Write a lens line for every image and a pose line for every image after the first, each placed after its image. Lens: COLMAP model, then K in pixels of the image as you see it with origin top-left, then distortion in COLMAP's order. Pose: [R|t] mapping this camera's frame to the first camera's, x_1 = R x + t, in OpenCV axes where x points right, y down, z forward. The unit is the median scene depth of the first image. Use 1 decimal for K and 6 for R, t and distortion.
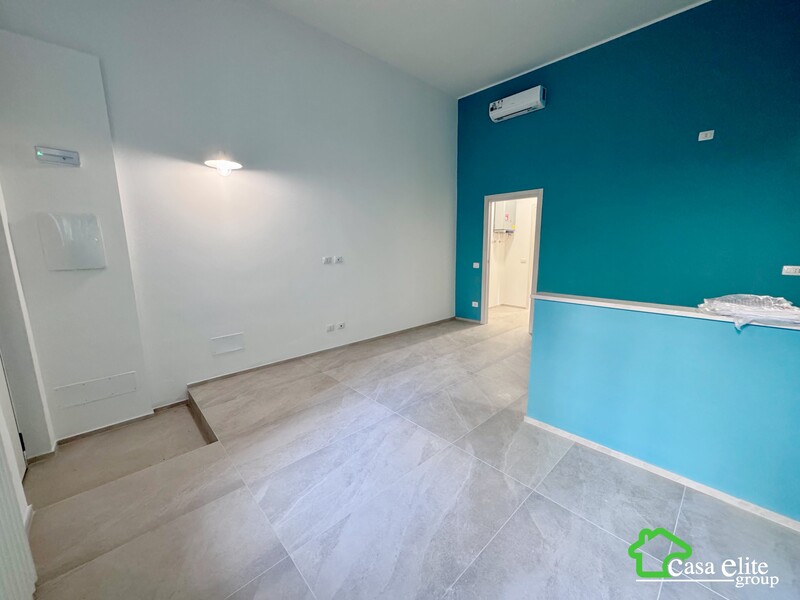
lens RADIAL K [[317.5, 0, 400.8], [0, 317.5, 299.1], [0, 0, 1]] dist [-0.002339, -0.000152]
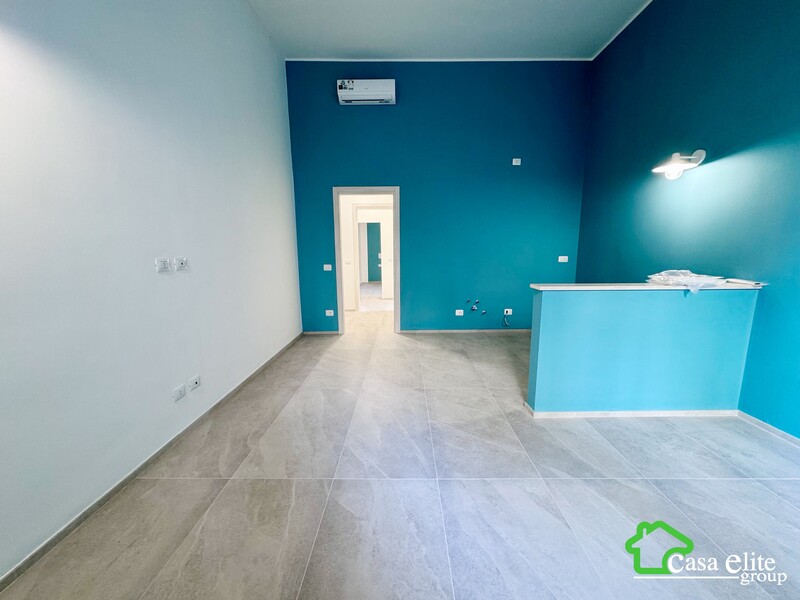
lens RADIAL K [[317.5, 0, 400.8], [0, 317.5, 299.1], [0, 0, 1]] dist [-0.002339, -0.000152]
pose [[0.691374, -0.112655, 0.713660, -0.412161], [0.125683, 0.991462, 0.034748, -0.045421], [-0.711481, 0.065671, 0.699630, 0.448929]]
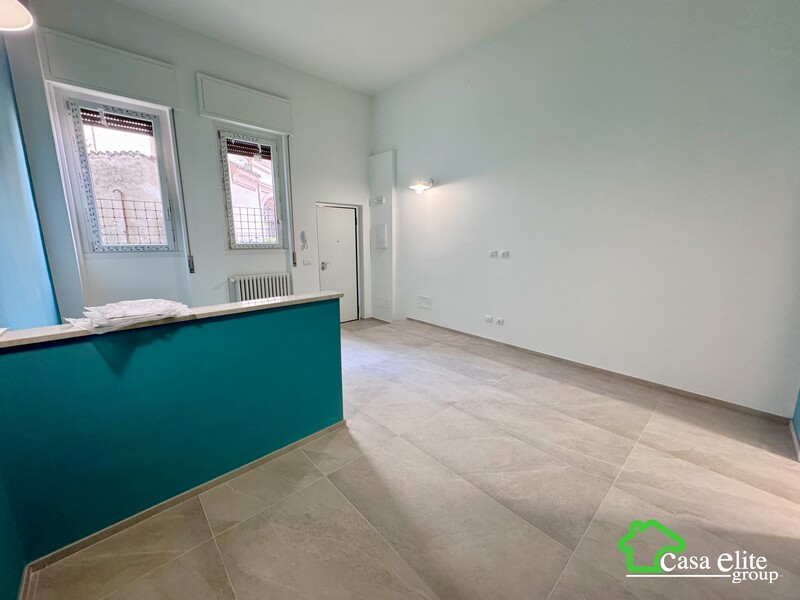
lens RADIAL K [[317.5, 0, 400.8], [0, 317.5, 299.1], [0, 0, 1]] dist [-0.002339, -0.000152]
pose [[-0.009769, 0.197169, -0.980321, 0.990266], [-0.172475, 0.965342, 0.195875, -0.158393], [0.984965, 0.170995, 0.024577, 0.854295]]
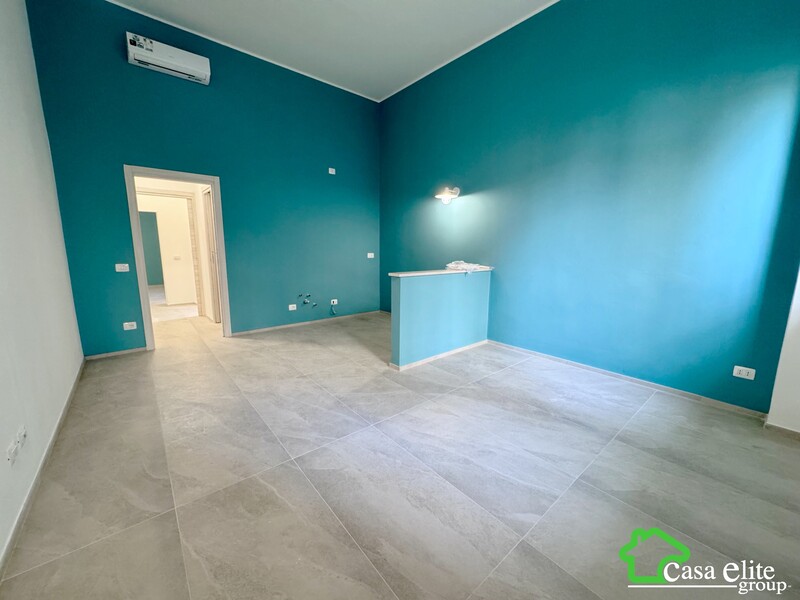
lens RADIAL K [[317.5, 0, 400.8], [0, 317.5, 299.1], [0, 0, 1]] dist [-0.002339, -0.000152]
pose [[0.055701, -0.156339, 0.986132, -0.658840], [0.161630, 0.976050, 0.145611, -0.075646], [-0.985278, 0.151278, 0.079636, 0.645352]]
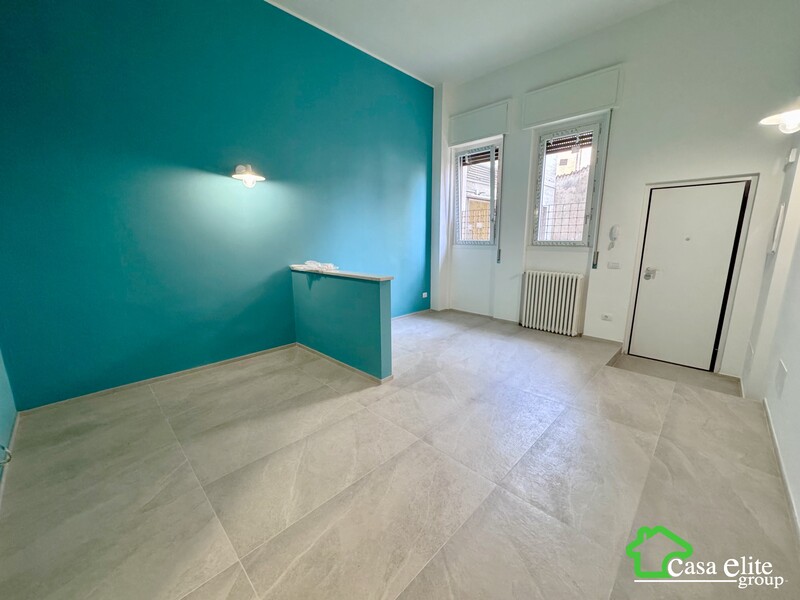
lens RADIAL K [[317.5, 0, 400.8], [0, 317.5, 299.1], [0, 0, 1]] dist [-0.002339, -0.000152]
pose [[-0.999179, 0.019670, -0.035410, 0.303909], [0.005713, 0.933871, 0.357564, -0.268036], [0.040102, 0.357068, -0.933217, 1.562034]]
